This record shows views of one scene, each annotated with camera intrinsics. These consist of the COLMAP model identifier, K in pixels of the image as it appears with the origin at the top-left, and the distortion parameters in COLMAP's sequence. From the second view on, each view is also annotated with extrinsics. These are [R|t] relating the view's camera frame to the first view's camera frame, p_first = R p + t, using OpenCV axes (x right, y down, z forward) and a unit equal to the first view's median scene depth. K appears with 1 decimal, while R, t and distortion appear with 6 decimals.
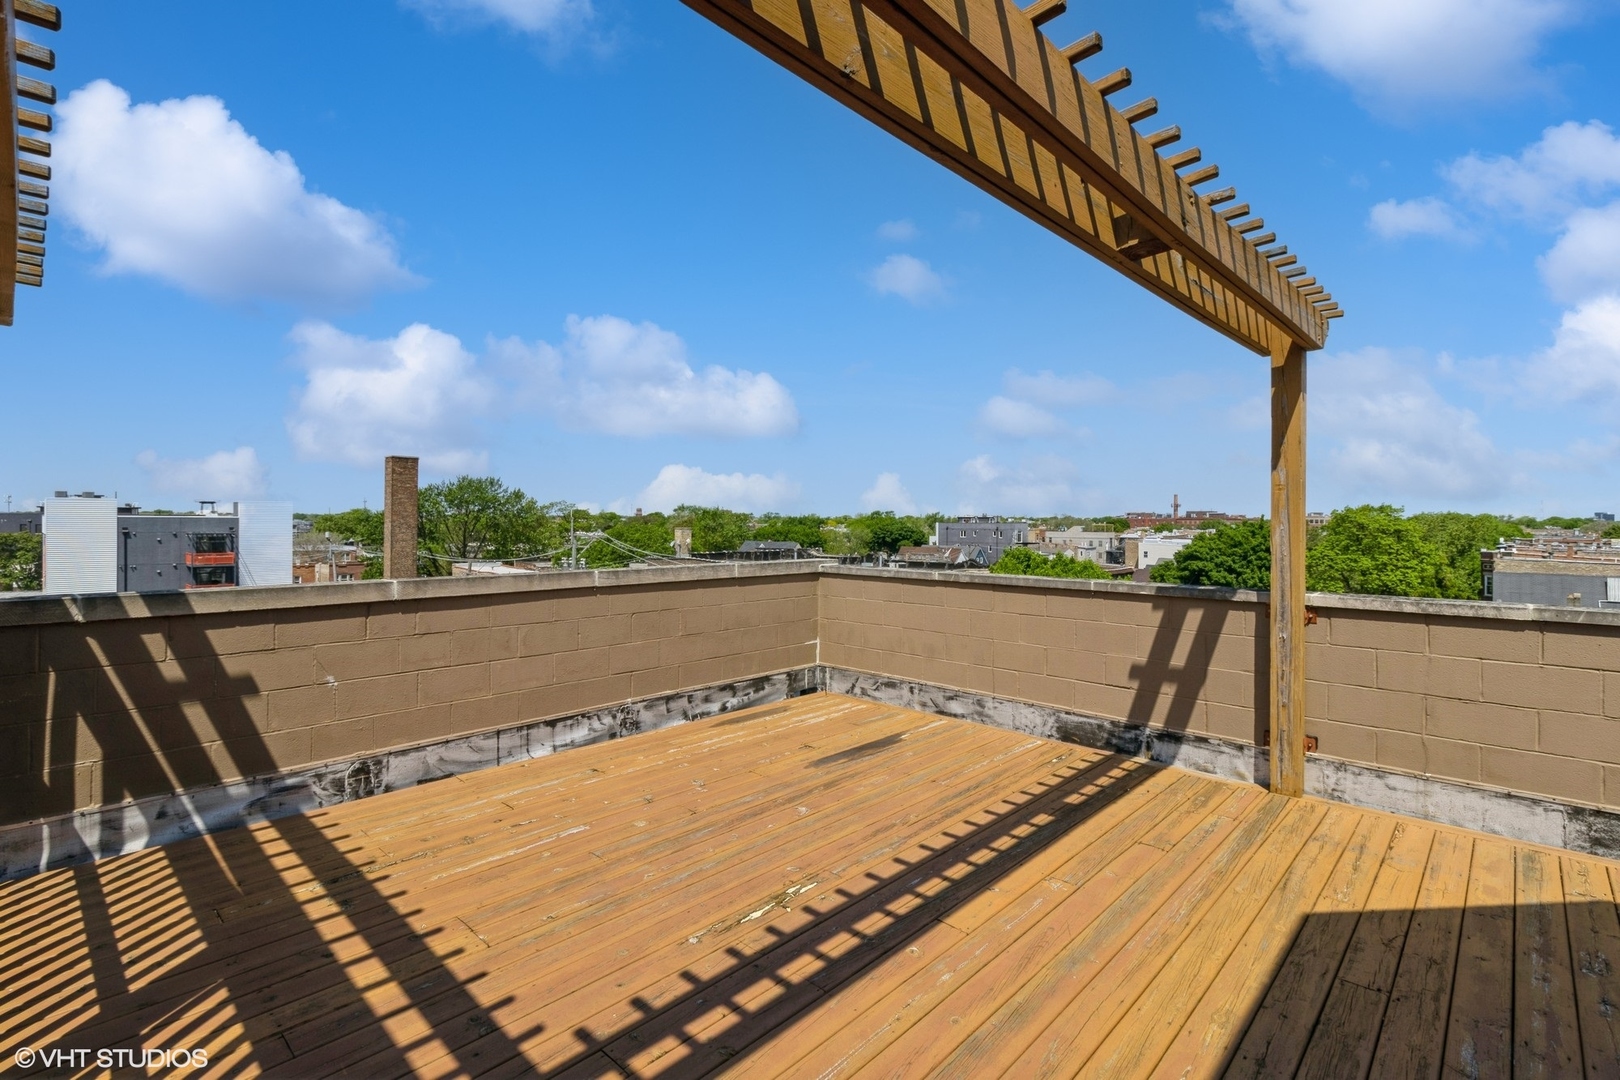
lens RADIAL K [[750.6, 0, 820.1], [0, 750.6, 516.2], [0, 0, 1]] dist [0.000219, -0.000162]
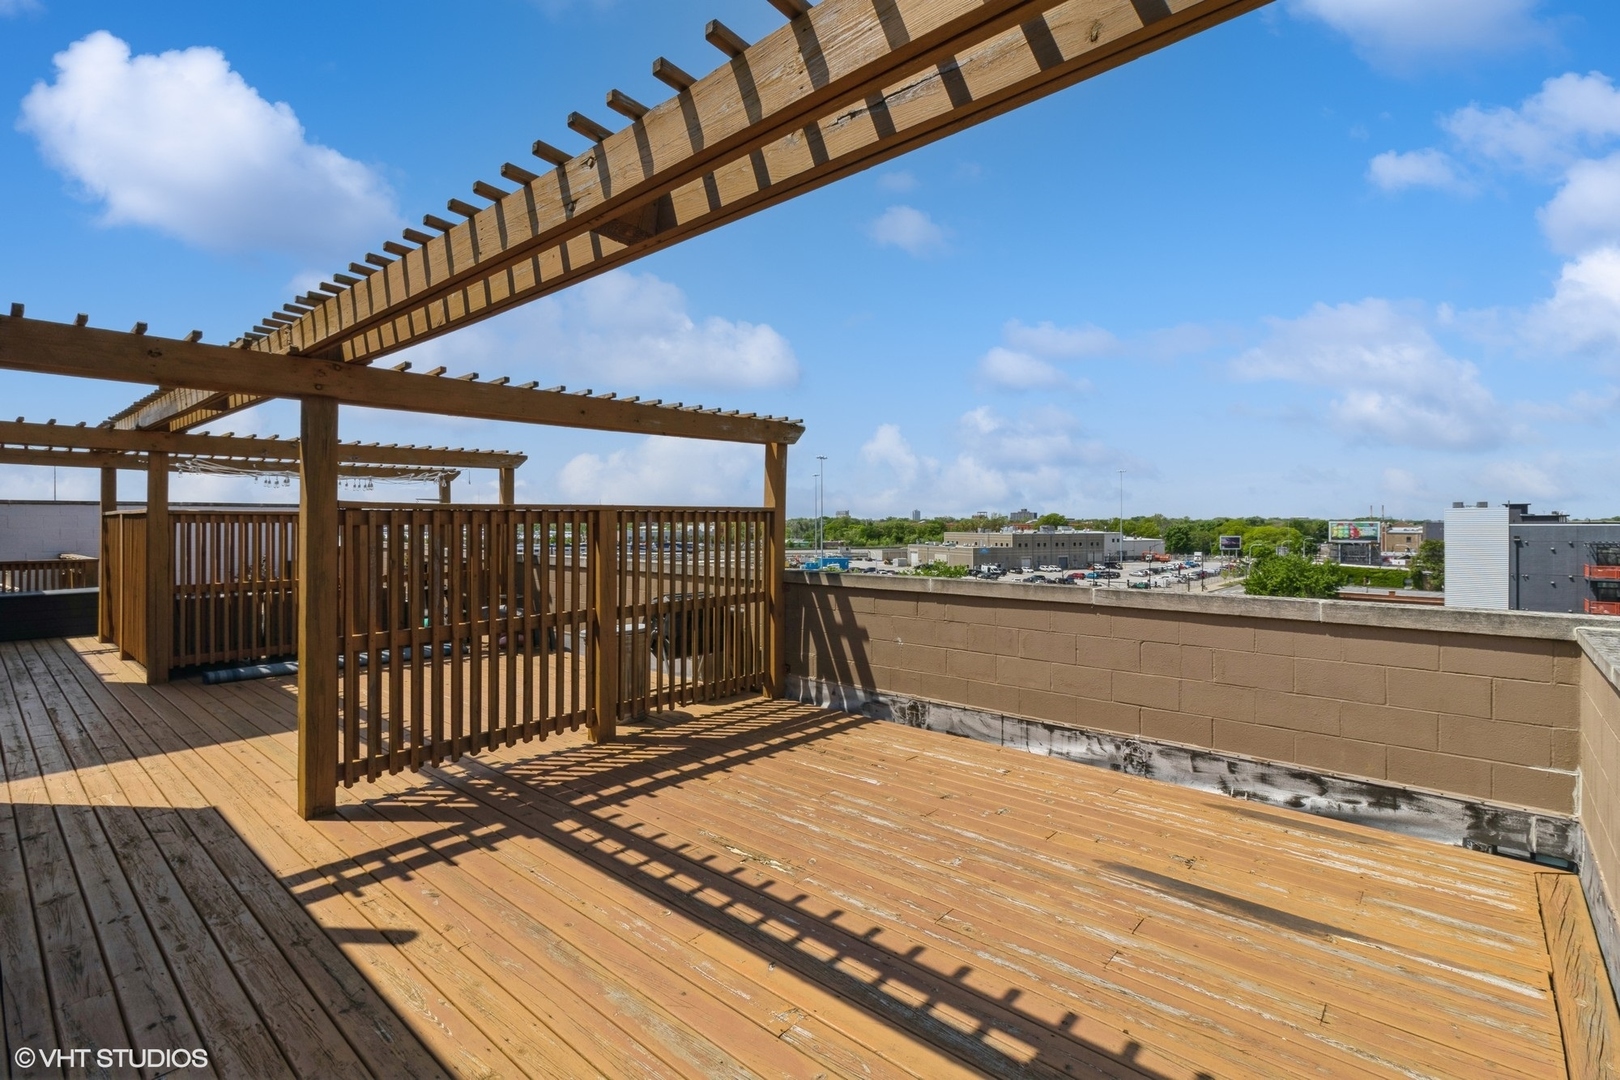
lens RADIAL K [[750.6, 0, 820.1], [0, 750.6, 516.2], [0, 0, 1]] dist [0.000219, -0.000162]
pose [[0.032772, -0.015064, -0.999349, 0.919685], [0.004165, 0.999880, -0.014936, -0.010073], [0.999454, -0.003673, 0.032831, 0.853809]]
